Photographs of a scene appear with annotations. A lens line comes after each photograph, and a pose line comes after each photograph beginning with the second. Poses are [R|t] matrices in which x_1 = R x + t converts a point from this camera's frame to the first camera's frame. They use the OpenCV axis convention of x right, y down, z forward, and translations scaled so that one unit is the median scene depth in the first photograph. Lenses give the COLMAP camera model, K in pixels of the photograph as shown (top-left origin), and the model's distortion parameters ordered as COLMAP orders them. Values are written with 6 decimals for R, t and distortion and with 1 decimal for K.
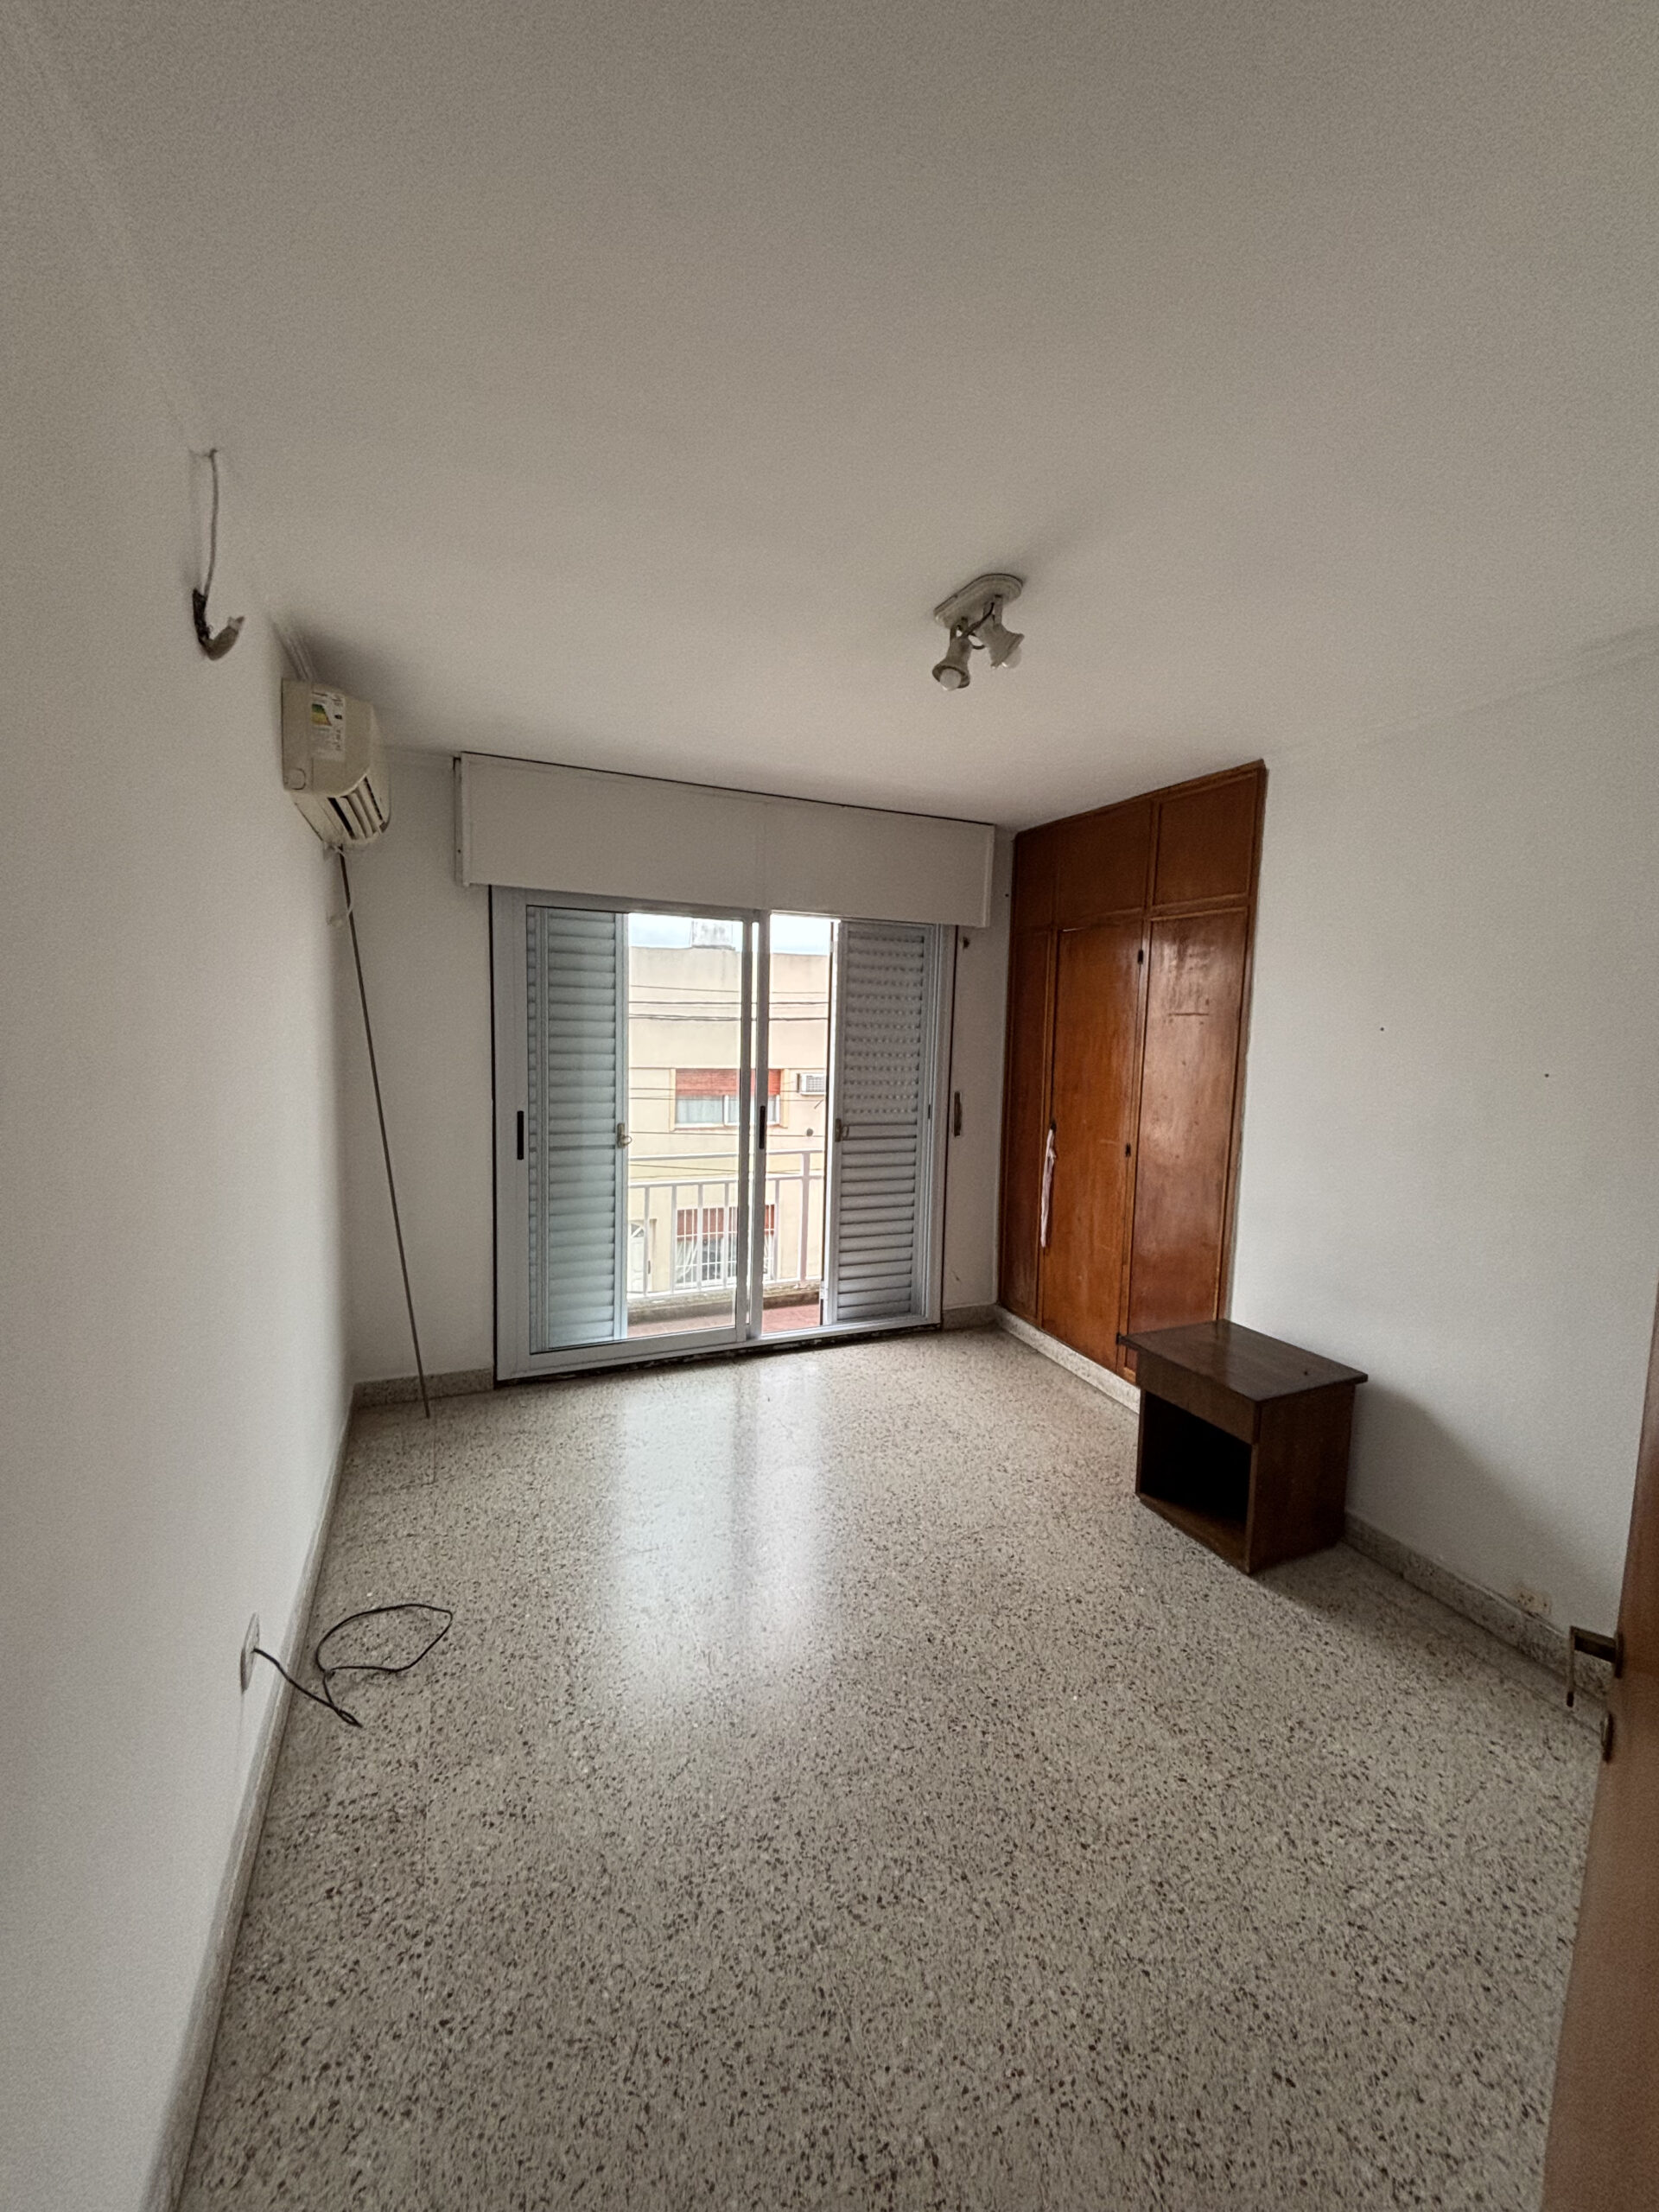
lens RADIAL K [[883.5, 0, 837.8], [0, 883.5, 1094.3], [0, 0, 1]] dist [-0.007654, -0.000043]
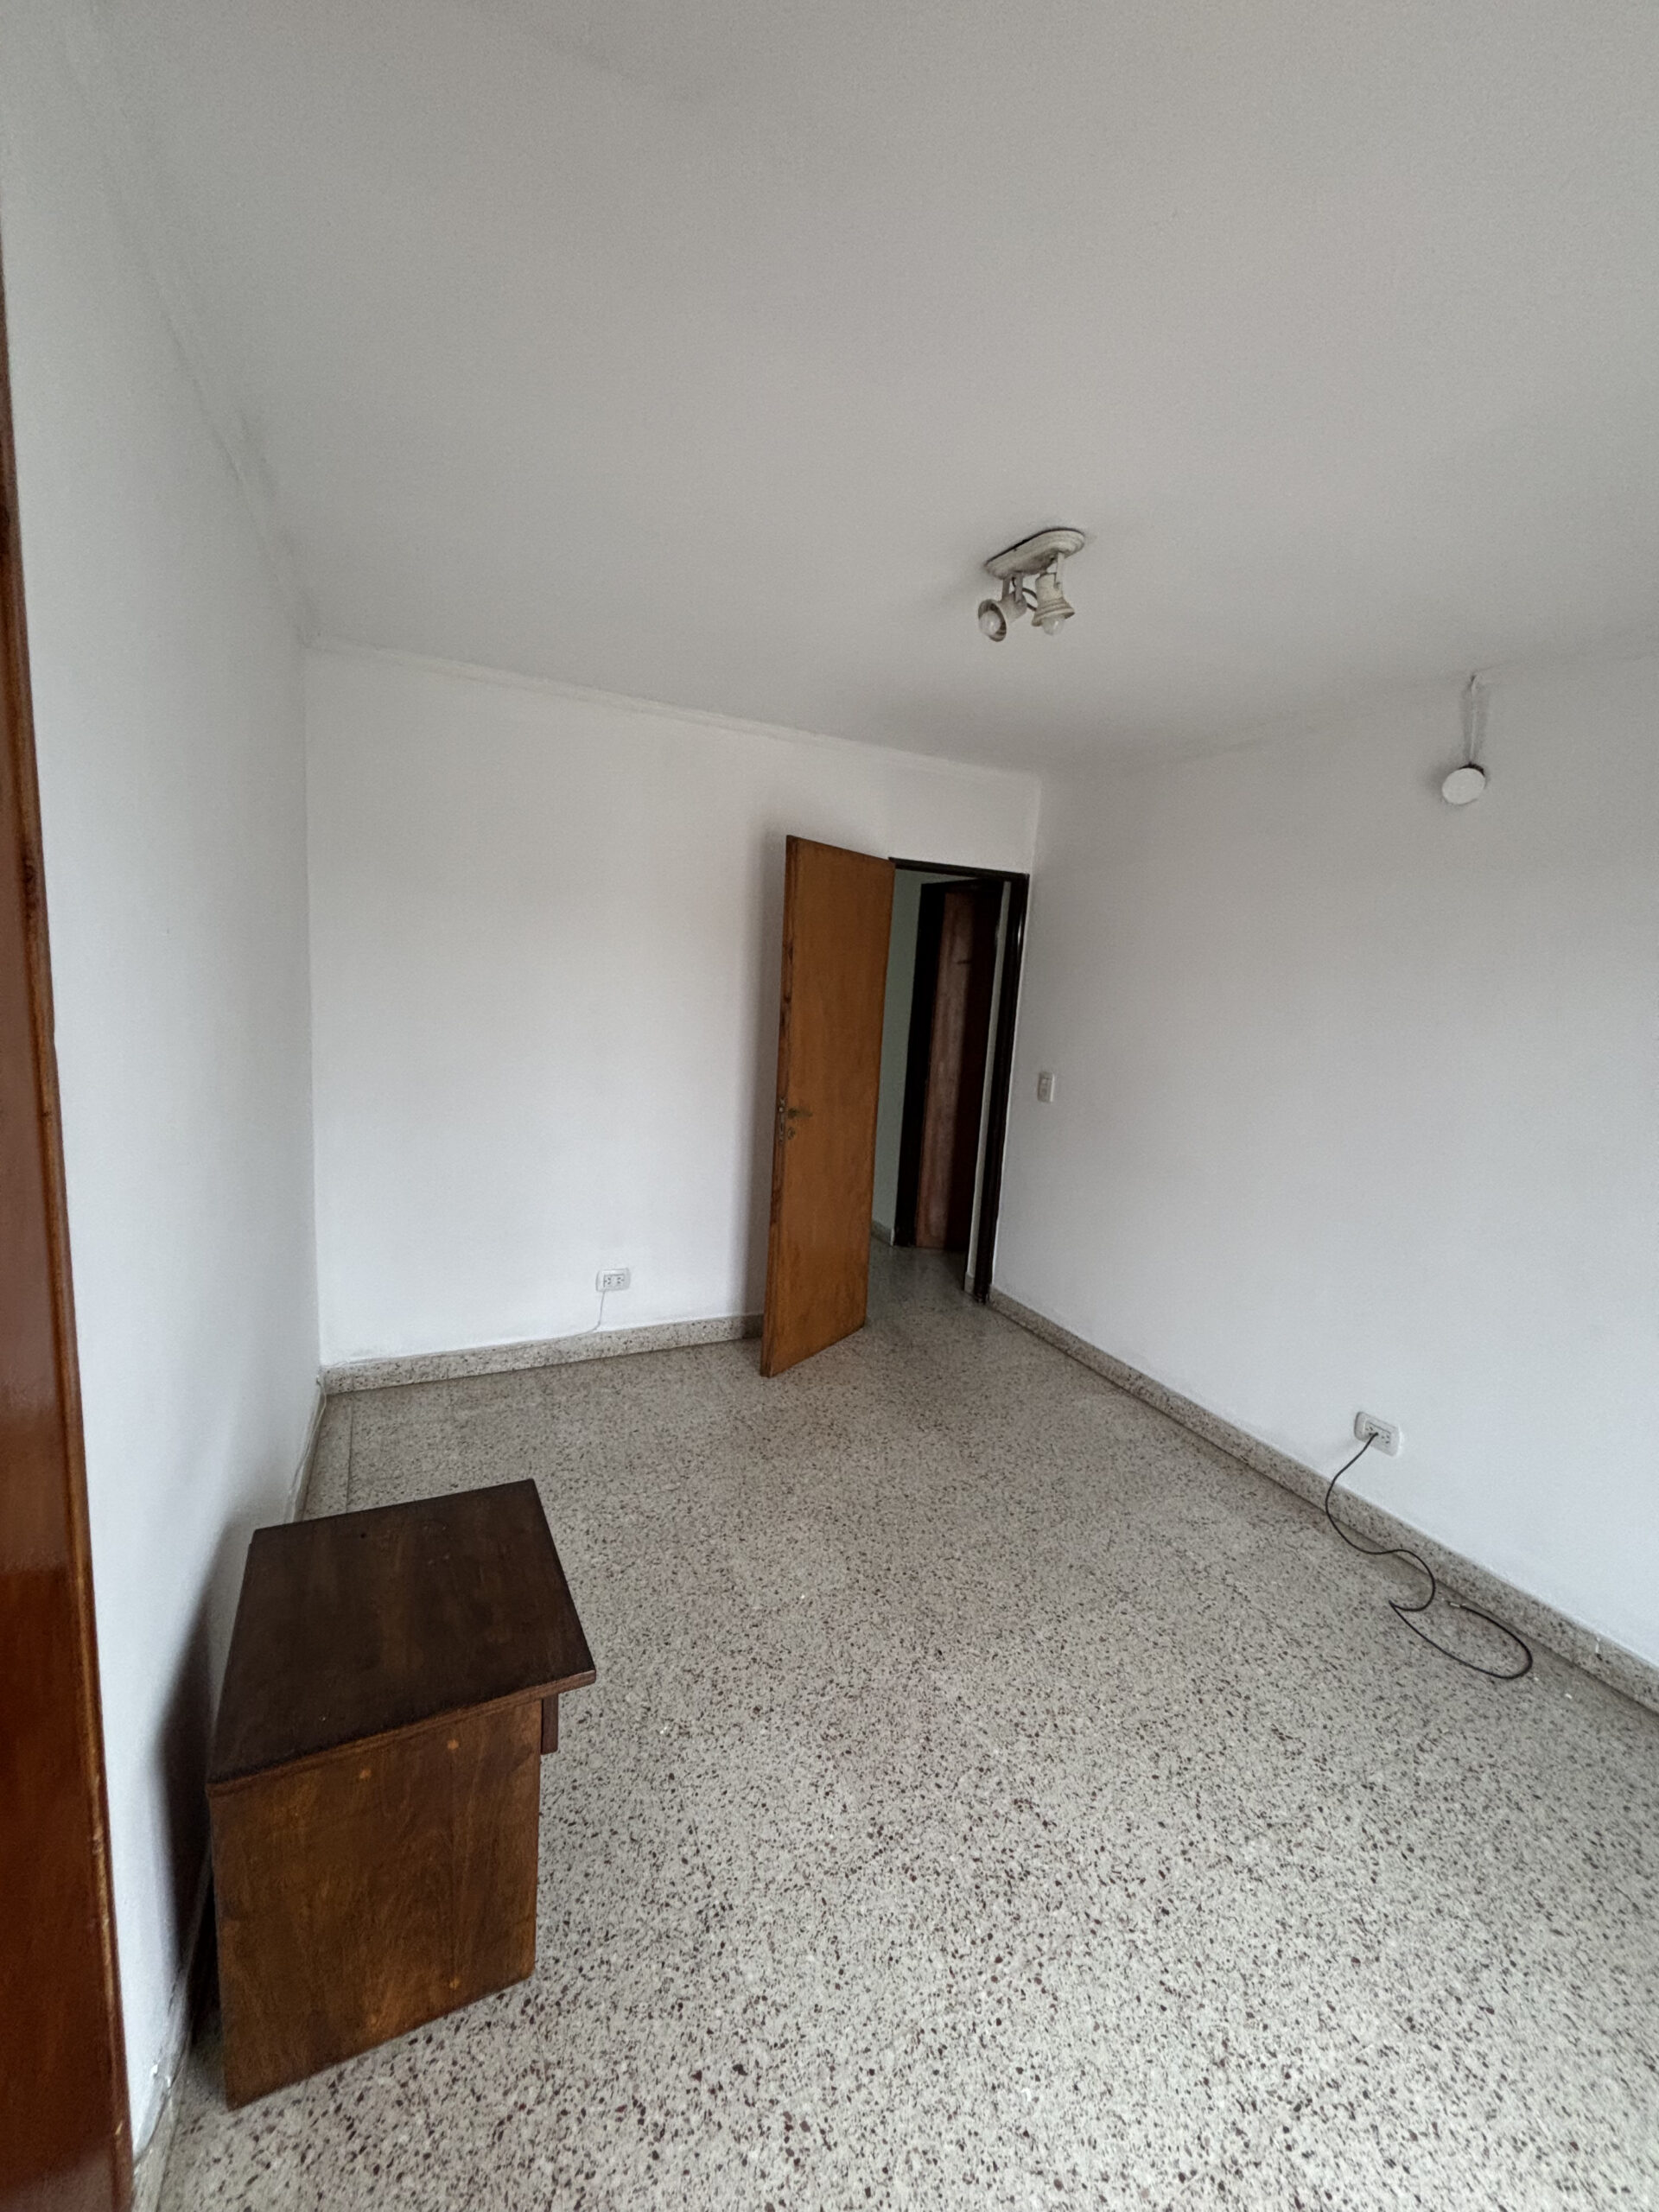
lens RADIAL K [[883.5, 0, 829.5], [0, 883.5, 1104.5], [0, 0, 1]] dist [-0.007654, -0.000043]
pose [[-0.994465, -0.088780, -0.056185, 0.070377], [-0.099934, 0.964366, 0.244972, -0.034277], [0.032434, 0.249231, -0.967901, 0.380442]]
